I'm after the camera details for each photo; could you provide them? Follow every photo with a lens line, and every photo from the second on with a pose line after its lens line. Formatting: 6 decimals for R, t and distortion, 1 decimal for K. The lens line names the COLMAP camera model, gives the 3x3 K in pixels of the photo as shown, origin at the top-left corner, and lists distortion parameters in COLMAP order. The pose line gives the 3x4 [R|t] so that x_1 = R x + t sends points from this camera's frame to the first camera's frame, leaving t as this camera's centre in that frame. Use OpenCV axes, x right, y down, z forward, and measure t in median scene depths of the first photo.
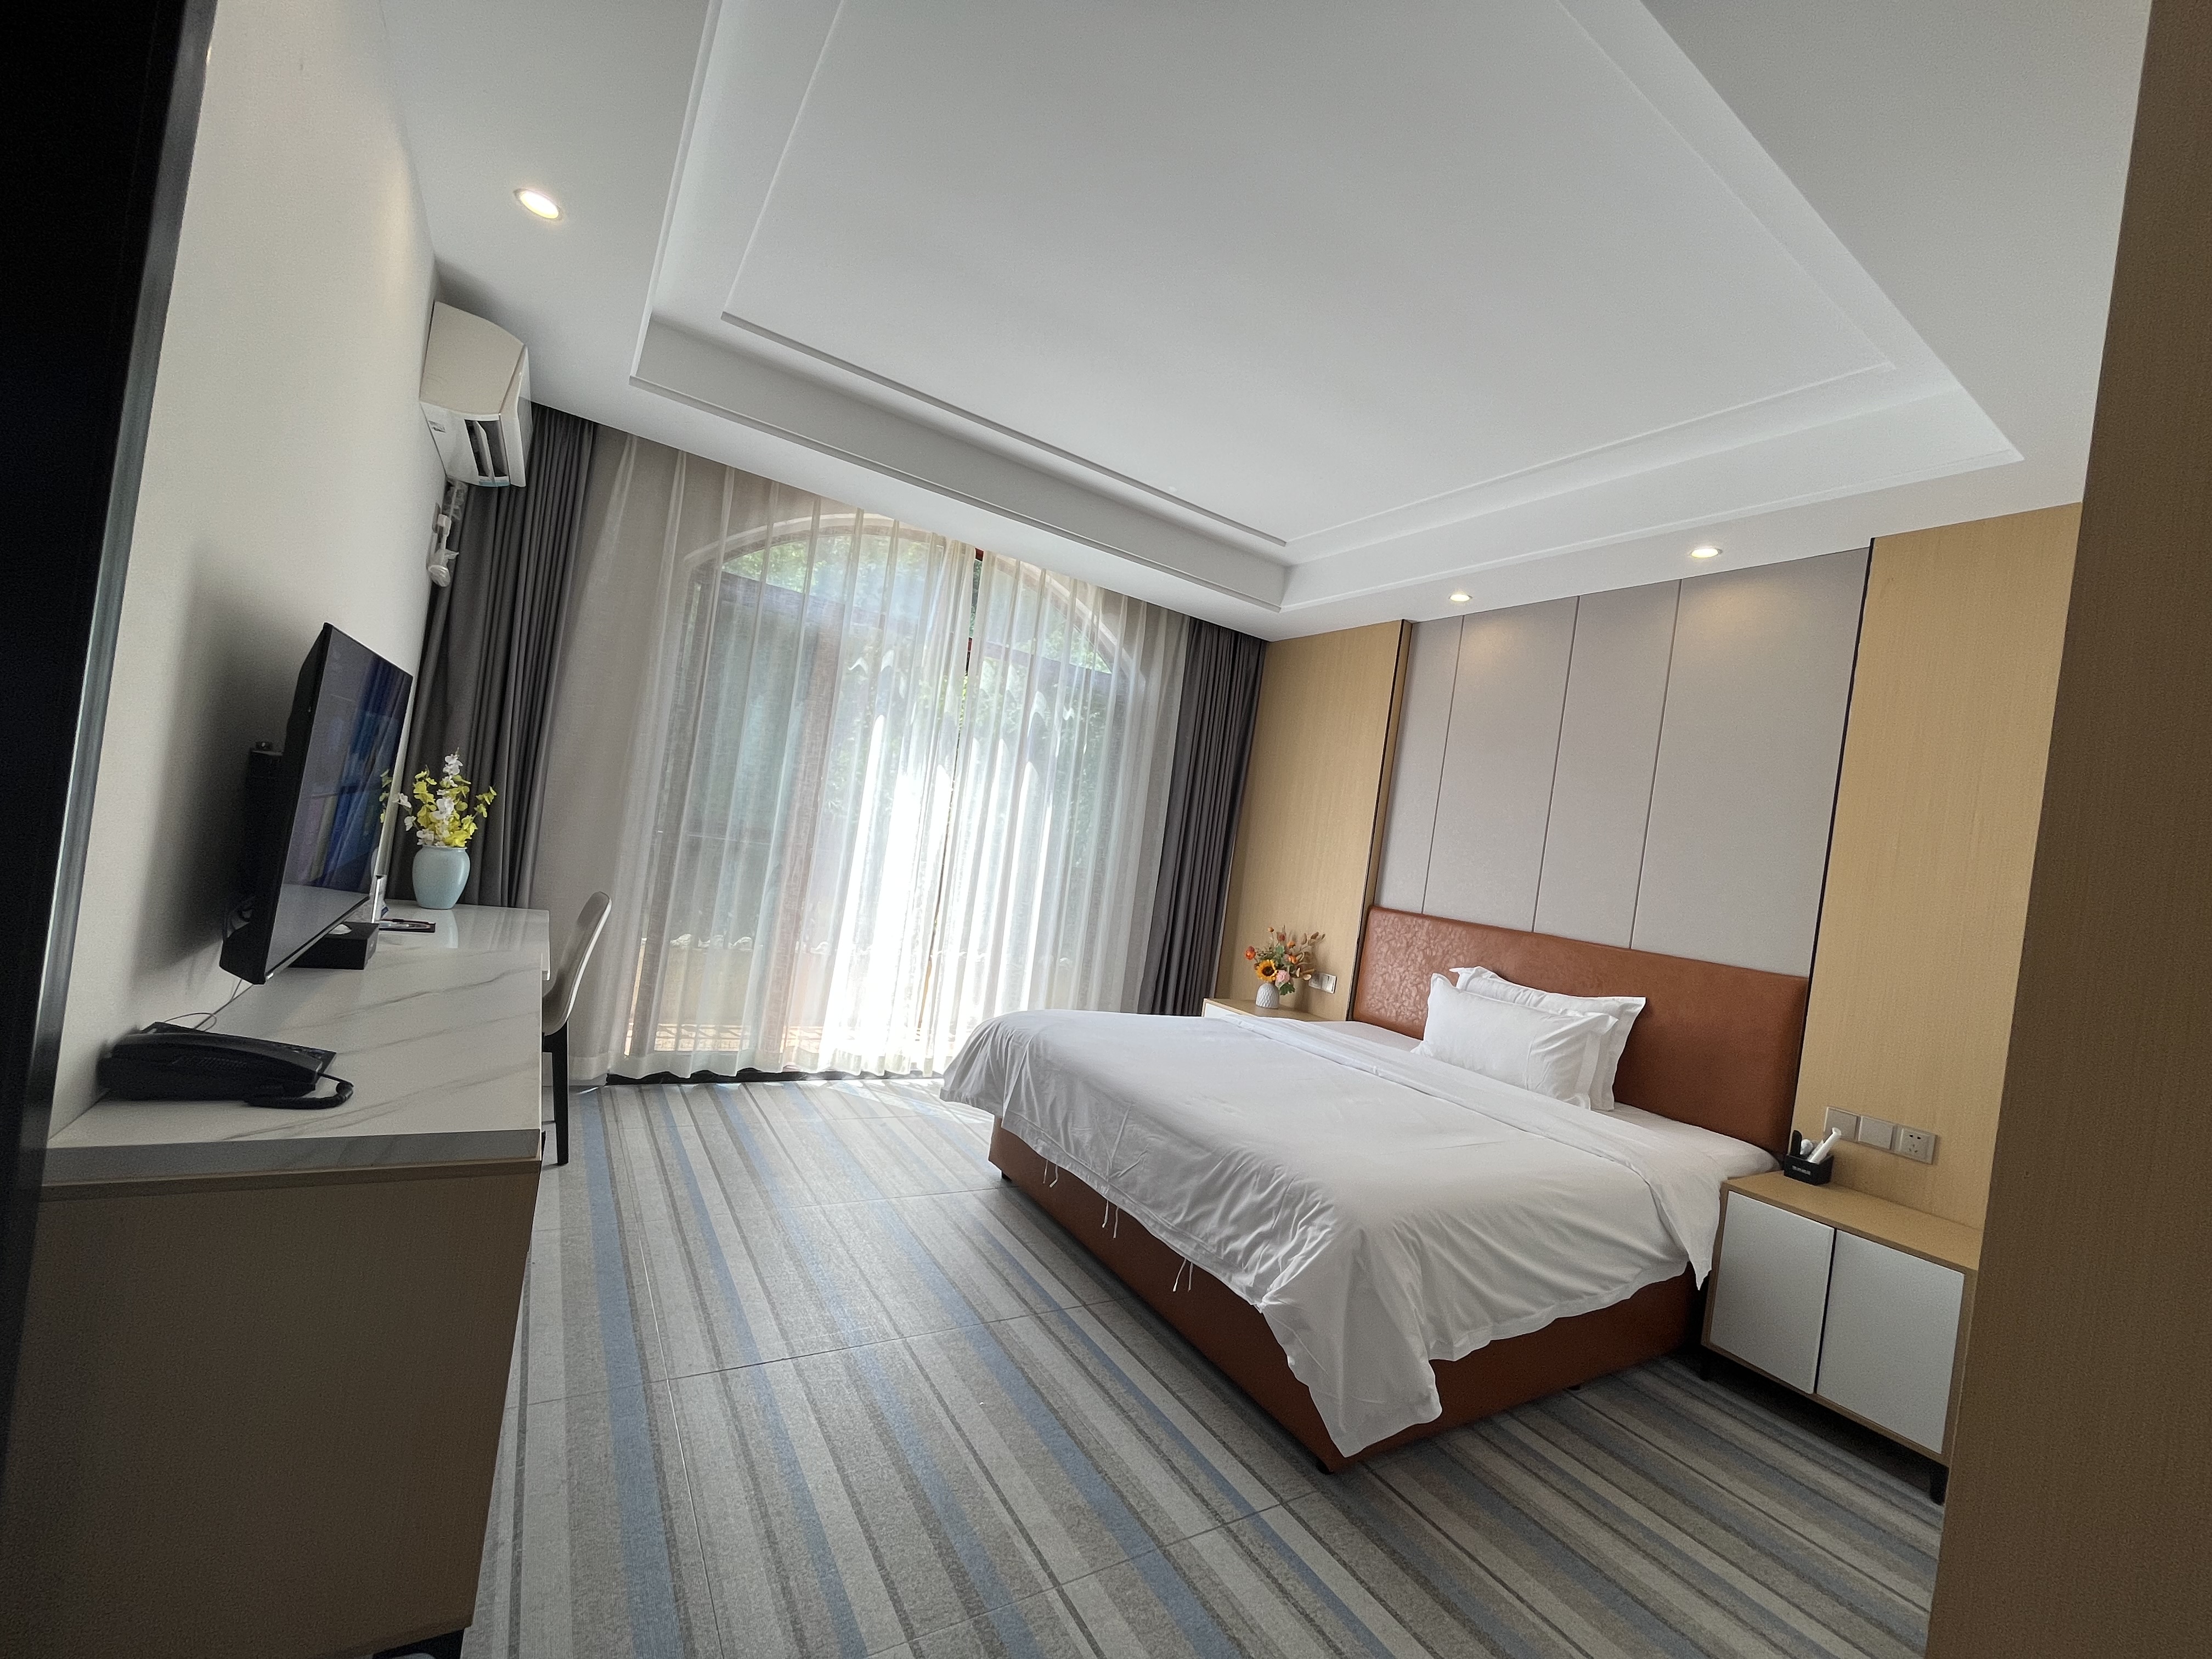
lens RADIAL K [[896.9, 0, 1113.1], [0, 896.9, 840.0], [0, 0, 1]] dist [-0.002177, 0.000673]
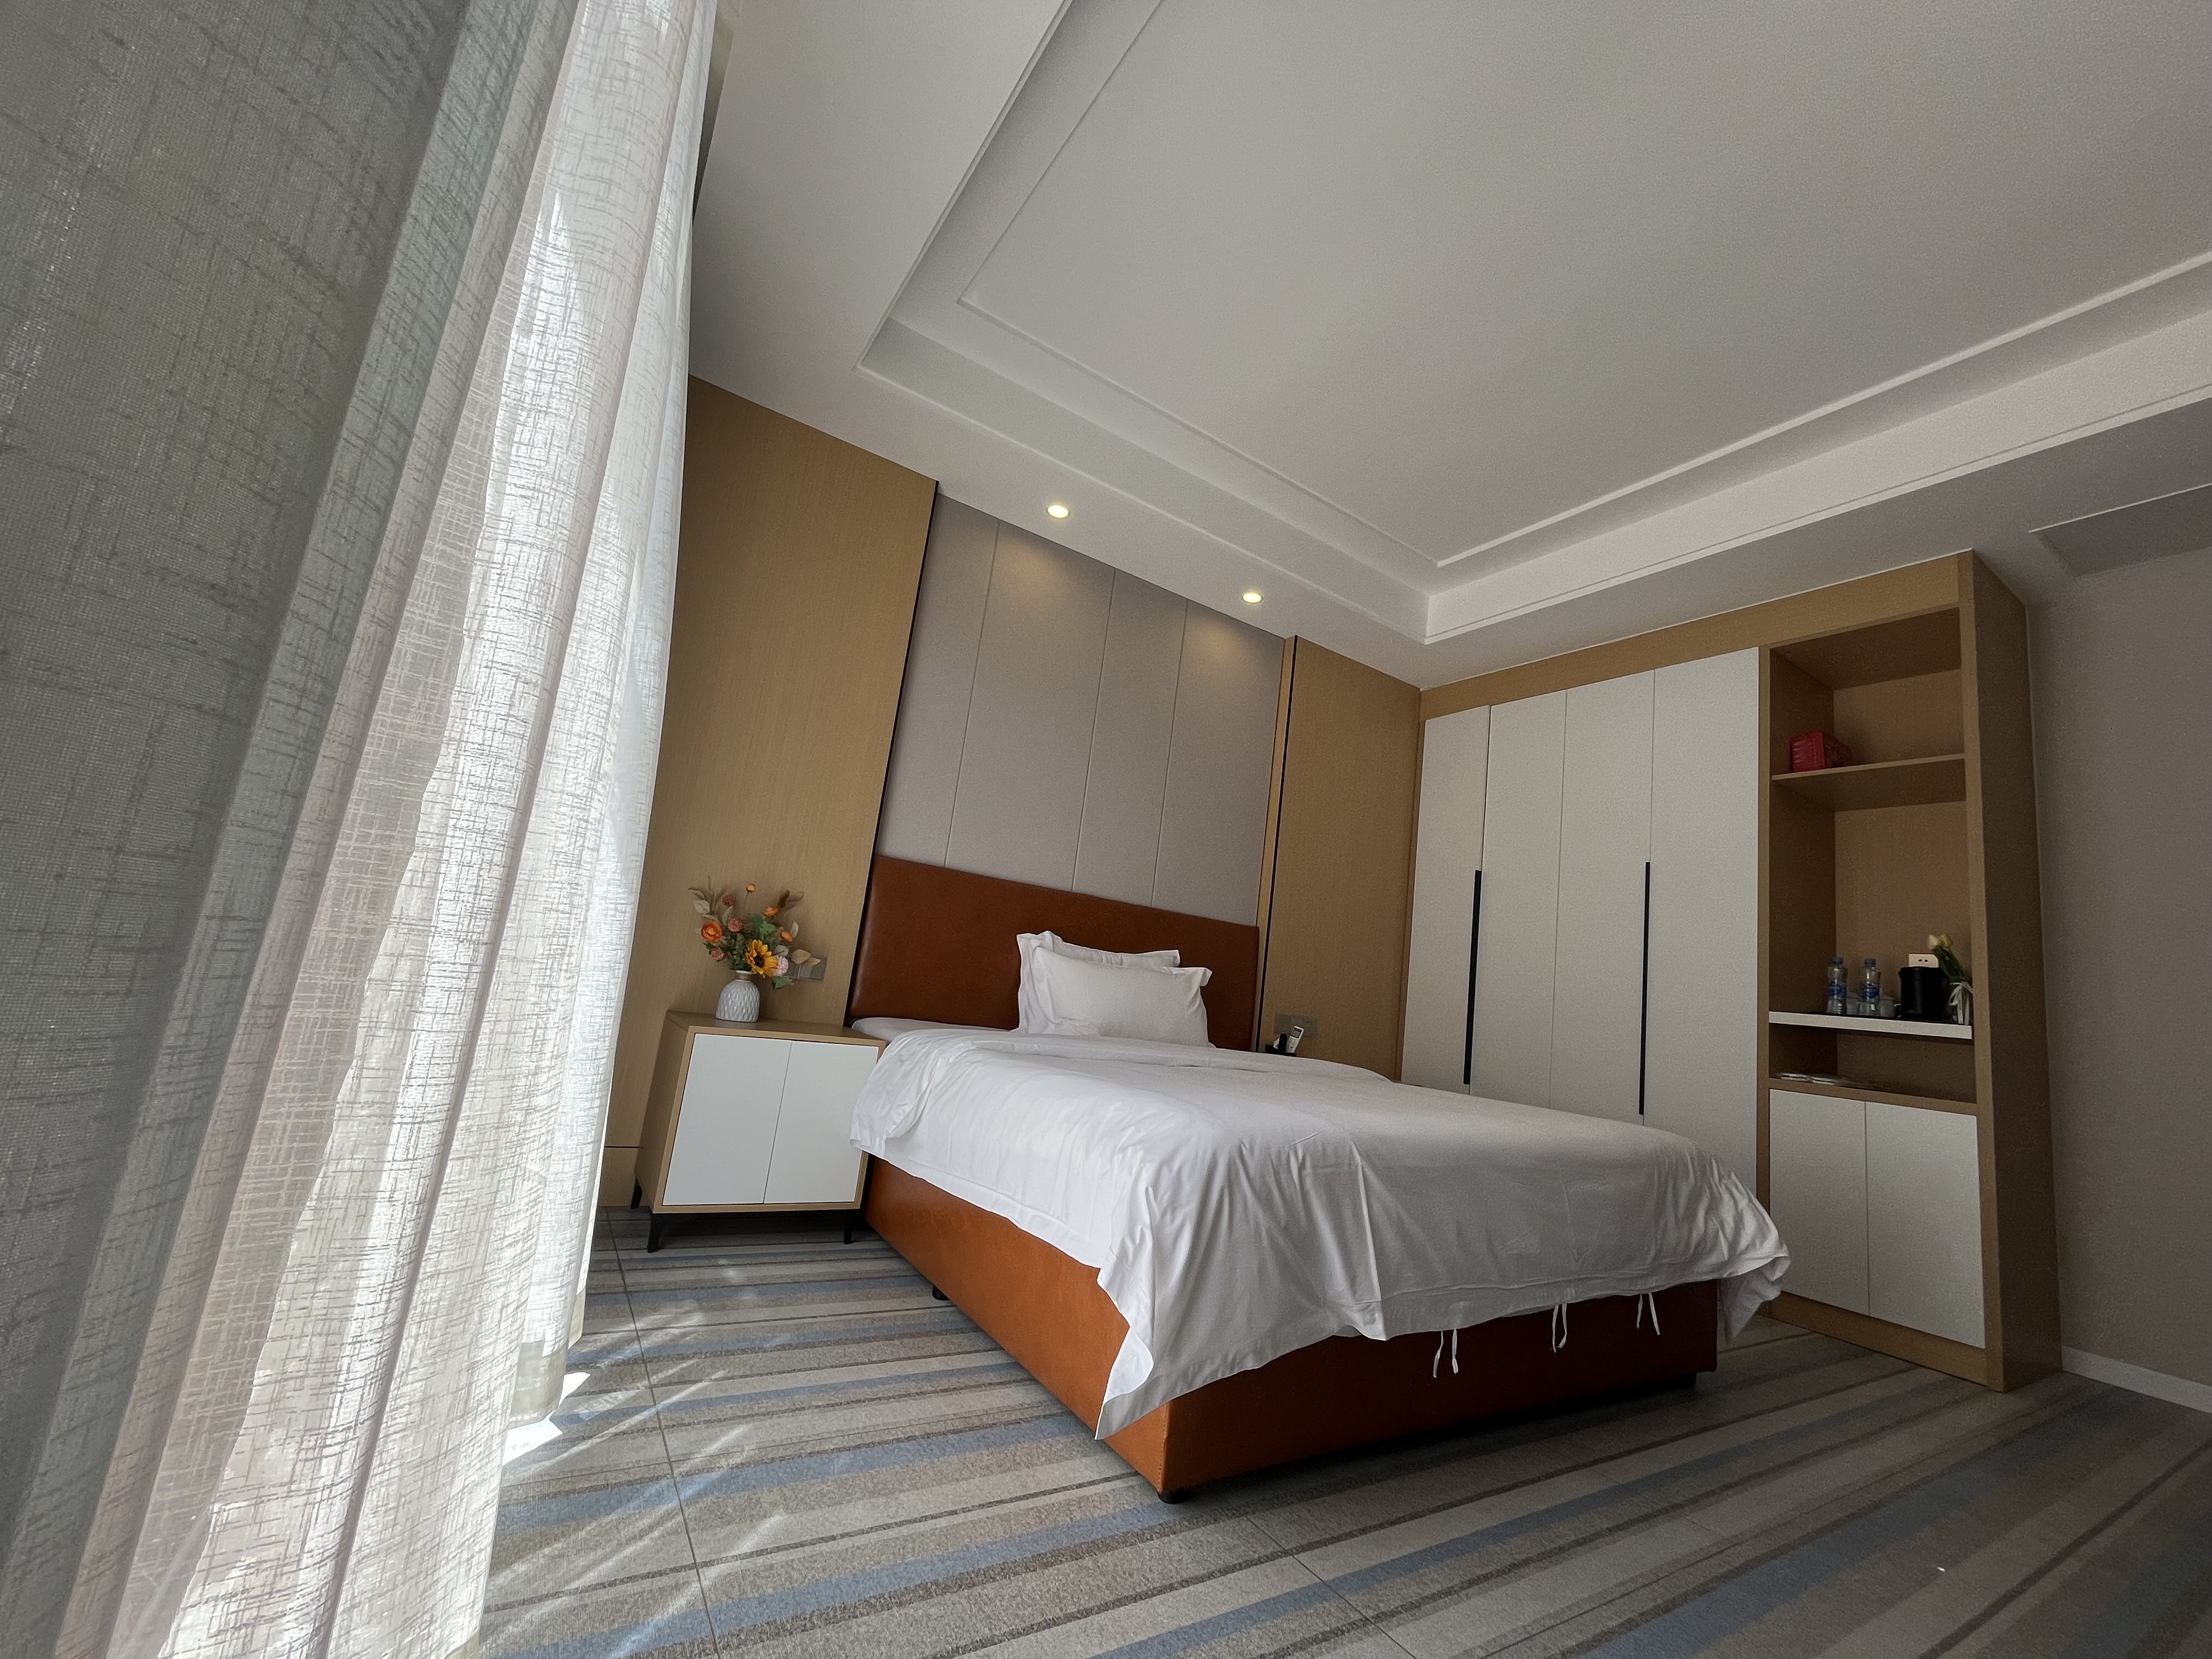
lens RADIAL K [[896.9, 0, 1103.2], [0, 896.9, 841.7], [0, 0, 1]] dist [-0.002177, 0.000673]
pose [[0.021014, 0.023684, 0.999499, -0.608633], [-0.129973, 0.991300, -0.020757, 0.076267], [-0.991295, -0.129472, 0.023909, 1.142868]]
